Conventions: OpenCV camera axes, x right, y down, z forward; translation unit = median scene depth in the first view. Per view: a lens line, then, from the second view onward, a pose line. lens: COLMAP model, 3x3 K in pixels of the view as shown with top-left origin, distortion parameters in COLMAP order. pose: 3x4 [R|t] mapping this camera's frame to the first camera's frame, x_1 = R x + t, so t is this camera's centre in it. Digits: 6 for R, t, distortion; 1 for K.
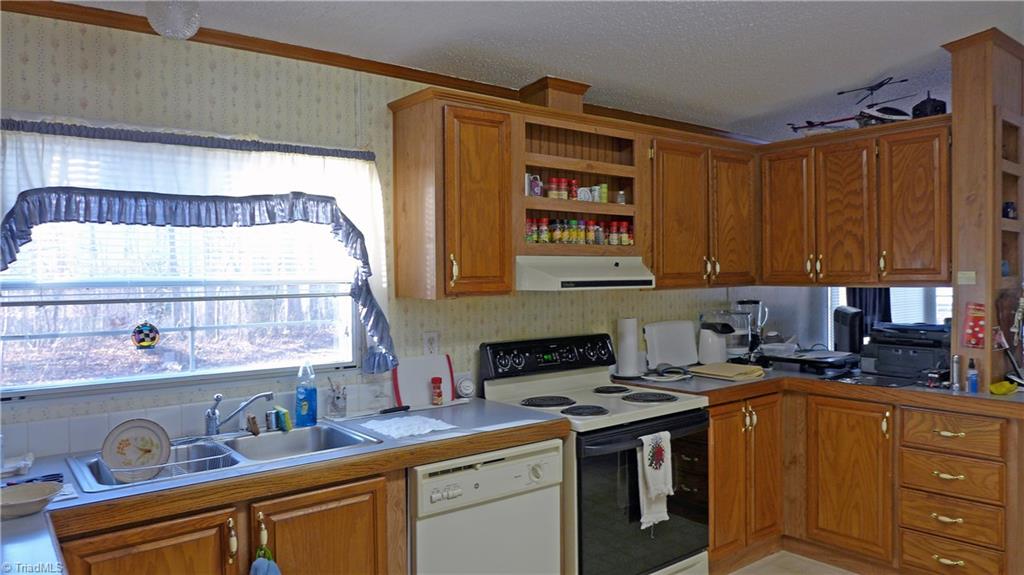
lens RADIAL K [[701.6, 0, 500.4], [0, 701.6, 287.0], [0, 0, 1]] dist [-0.001948, 0.000080]
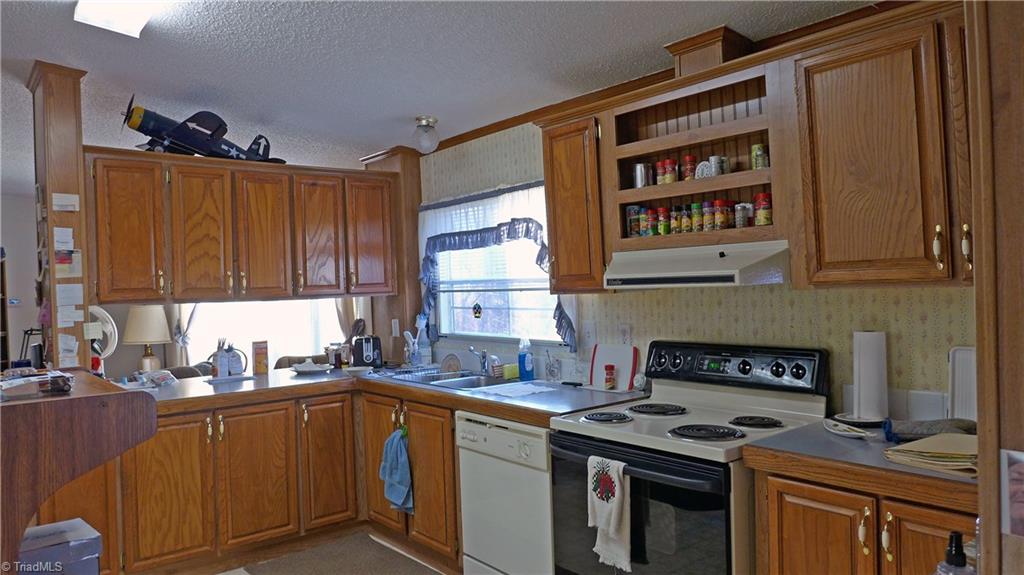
lens RADIAL K [[701.6, 0, 500.4], [0, 701.6, 287.0], [0, 0, 1]] dist [-0.001948, 0.000080]
pose [[0.020206, 0.015795, -0.999671, 0.985892], [0.016053, 0.999741, 0.016121, -0.013971], [0.999667, -0.016374, 0.019947, 0.792464]]
